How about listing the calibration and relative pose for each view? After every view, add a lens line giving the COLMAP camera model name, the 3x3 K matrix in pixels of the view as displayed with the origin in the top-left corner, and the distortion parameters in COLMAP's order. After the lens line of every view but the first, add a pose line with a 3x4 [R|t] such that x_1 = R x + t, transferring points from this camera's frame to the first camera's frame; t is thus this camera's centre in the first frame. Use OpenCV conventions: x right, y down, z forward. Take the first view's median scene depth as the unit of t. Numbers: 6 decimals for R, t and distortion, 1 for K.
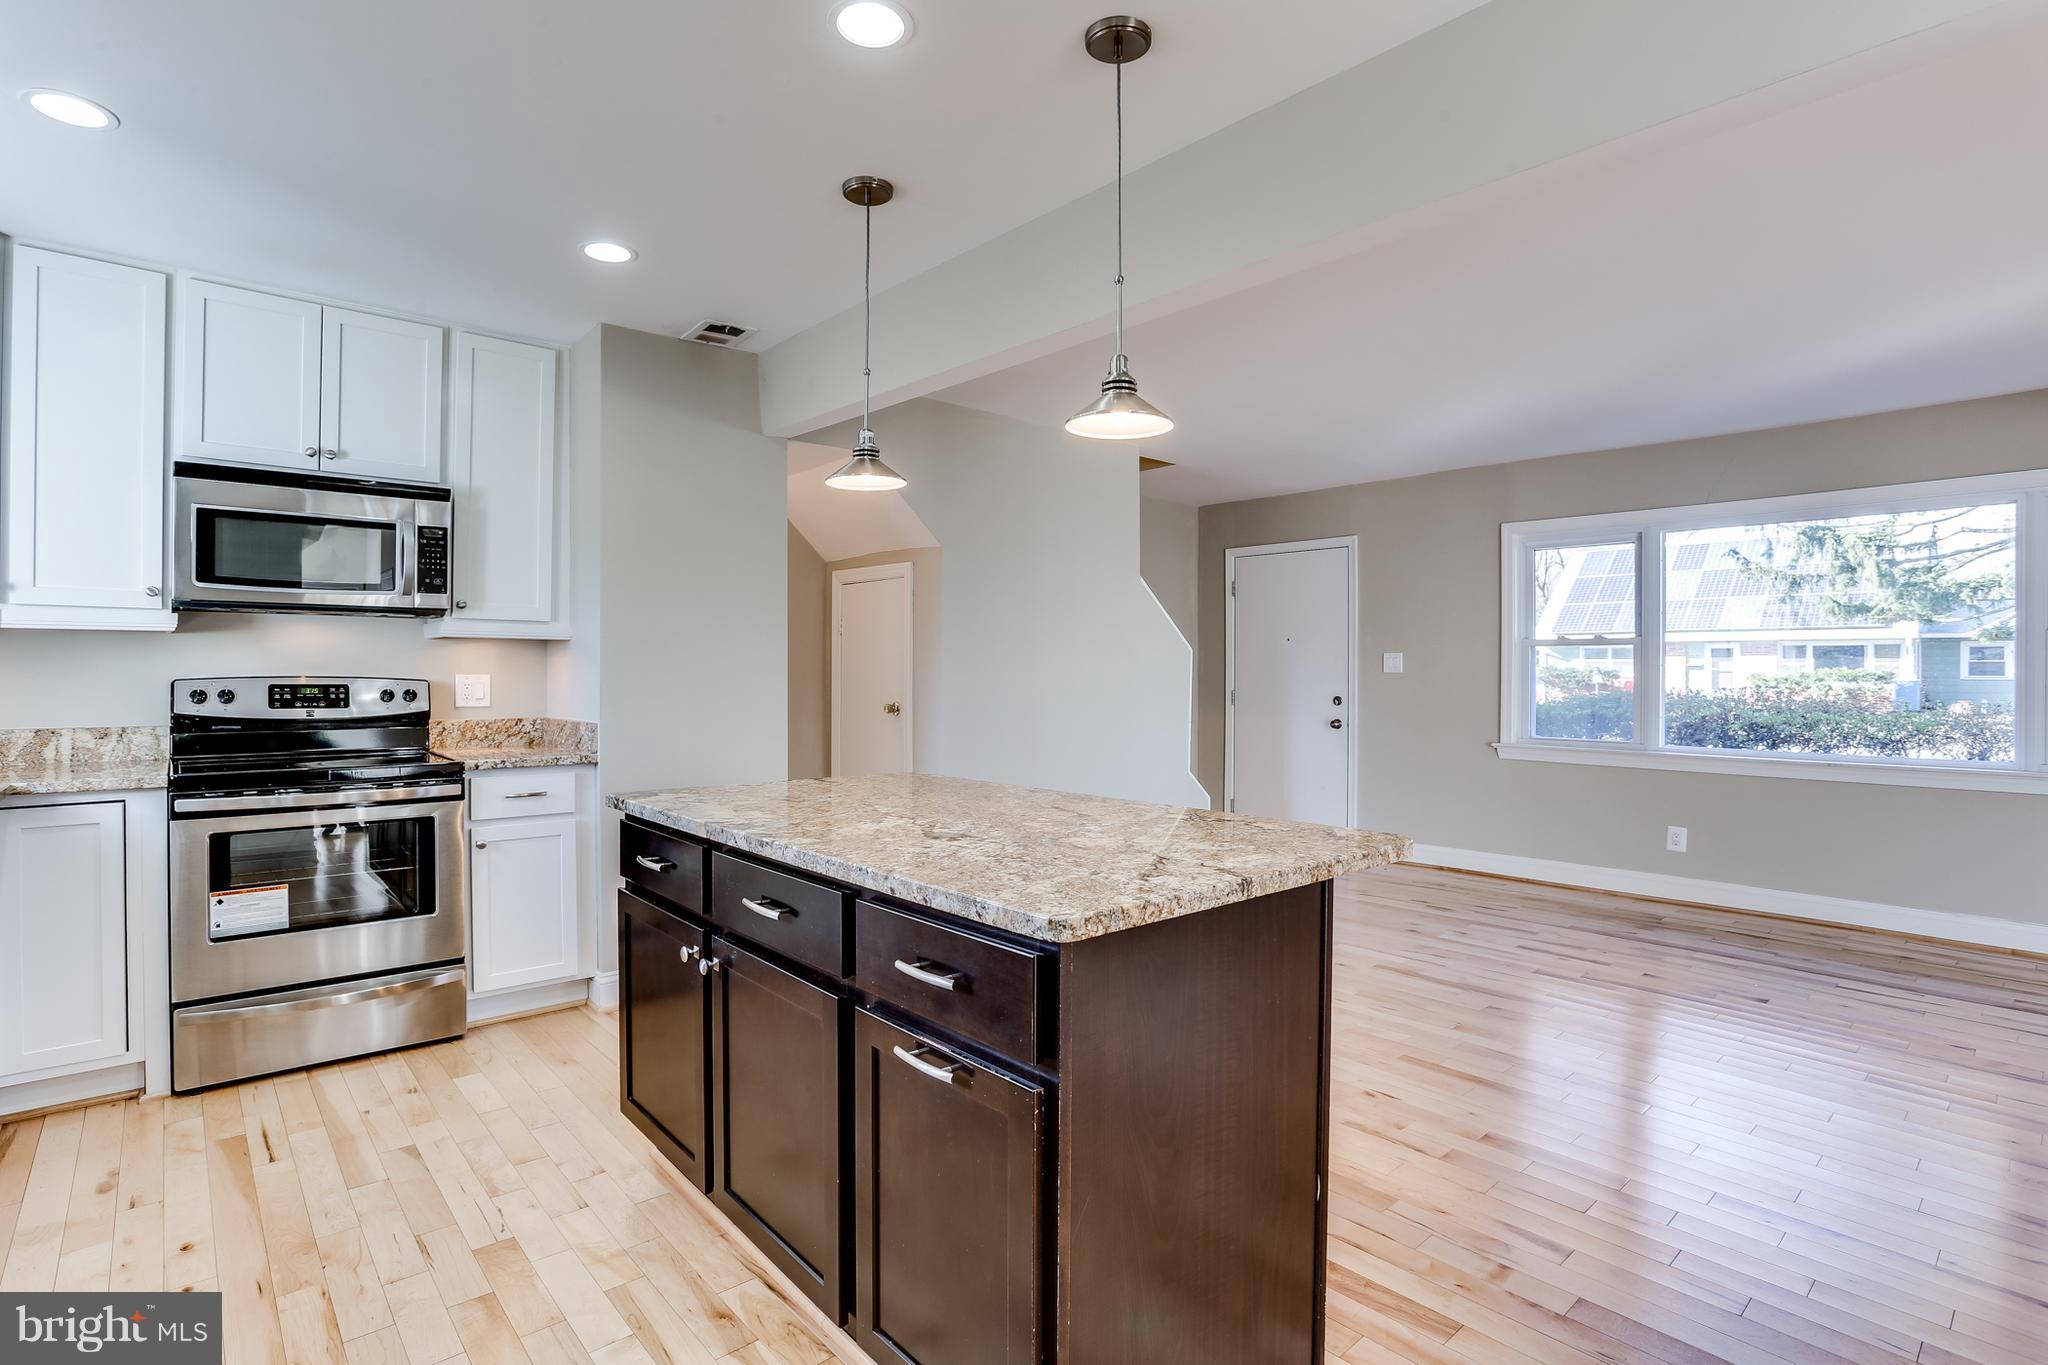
lens RADIAL K [[988.6, 0, 1018.5], [0, 988.6, 681.5], [0, 0, 1]] dist [-0.036391, 0.011838]
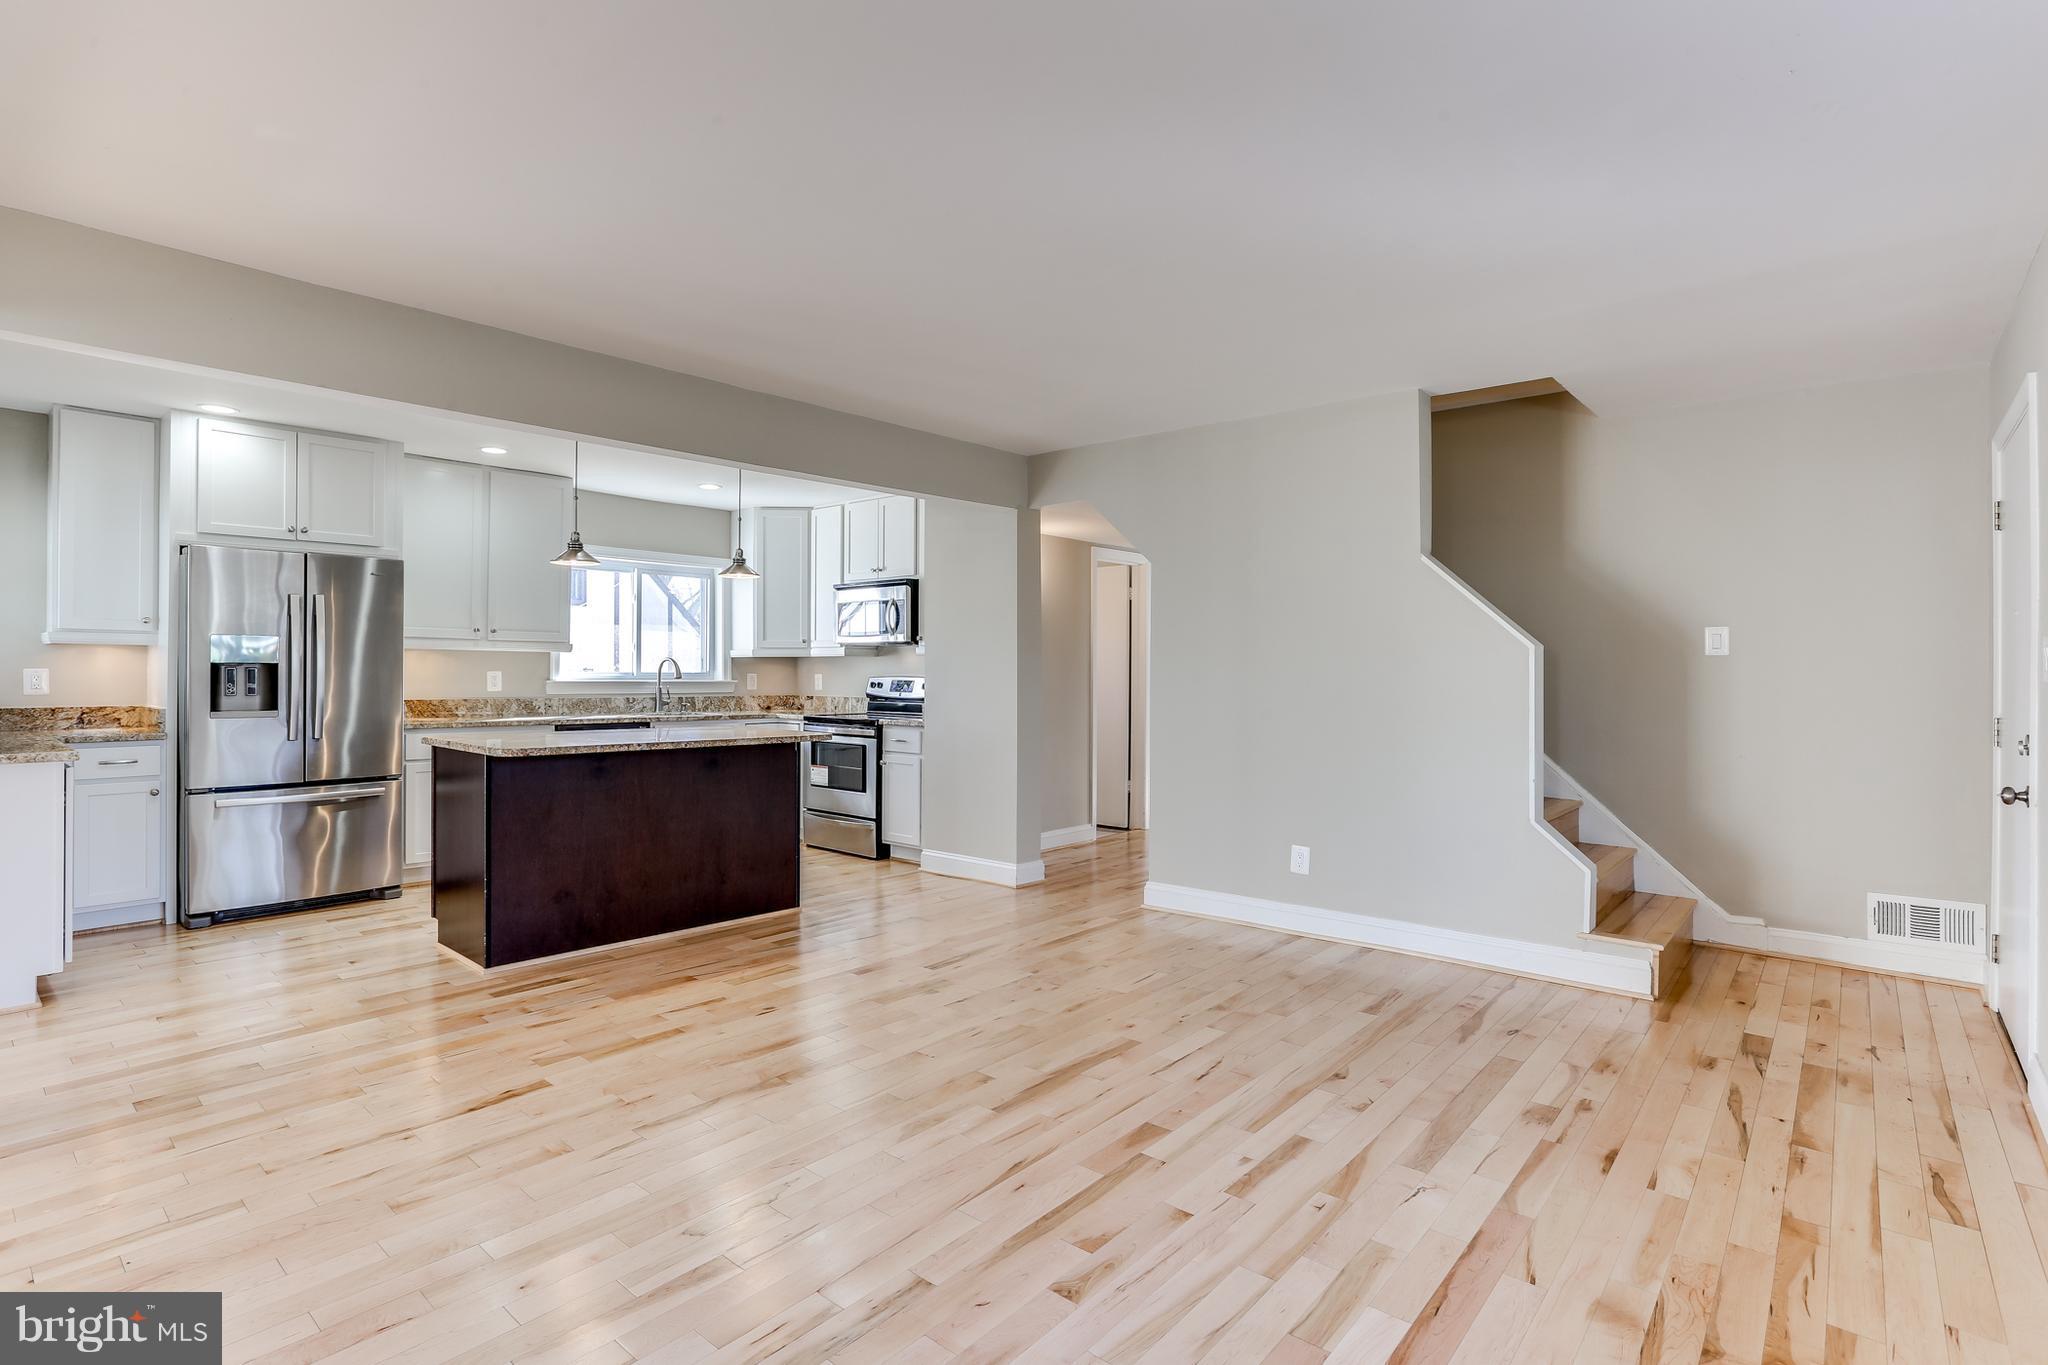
lens RADIAL K [[988.6, 0, 992.6], [0, 988.6, 672.1], [0, 0, 1]] dist [-0.036391, 0.011838]
pose [[0.120984, -0.004861, -0.992643, 1.331530], [-0.016409, 0.999842, -0.006897, -0.002968], [0.992519, 0.017123, 0.120885, 0.912156]]
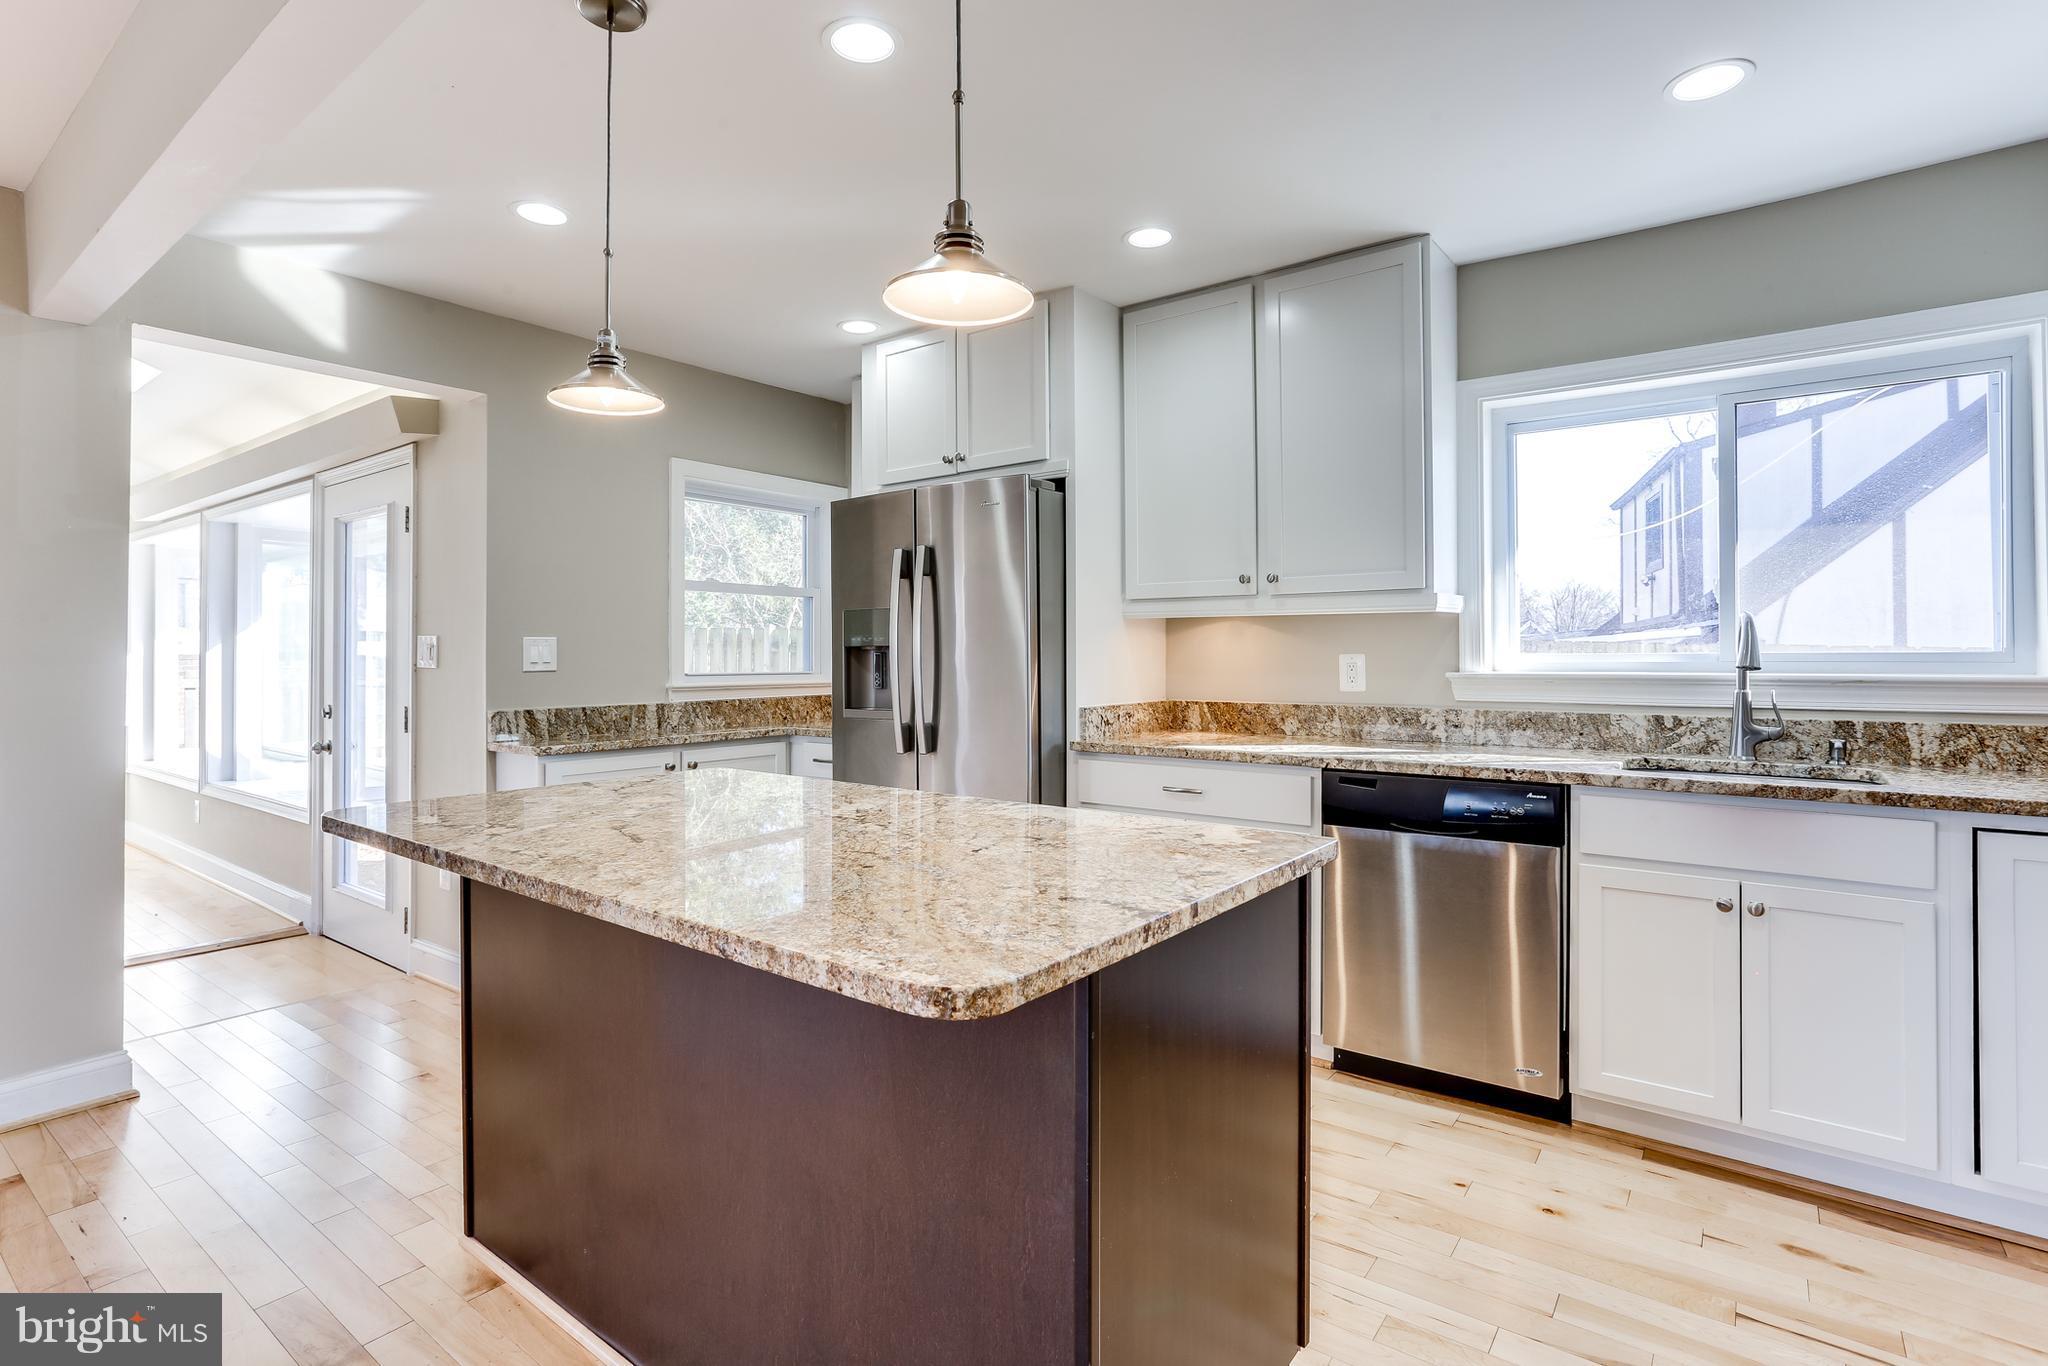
lens RADIAL K [[988.6, 0, 1031.4], [0, 988.6, 649.4], [0, 0, 1]] dist [-0.036391, 0.011838]
pose [[-0.978303, -0.002507, -0.207163, -0.062139], [-0.002967, 0.999994, 0.001909, -0.007215], [0.207157, 0.002482, -0.978305, 1.098673]]
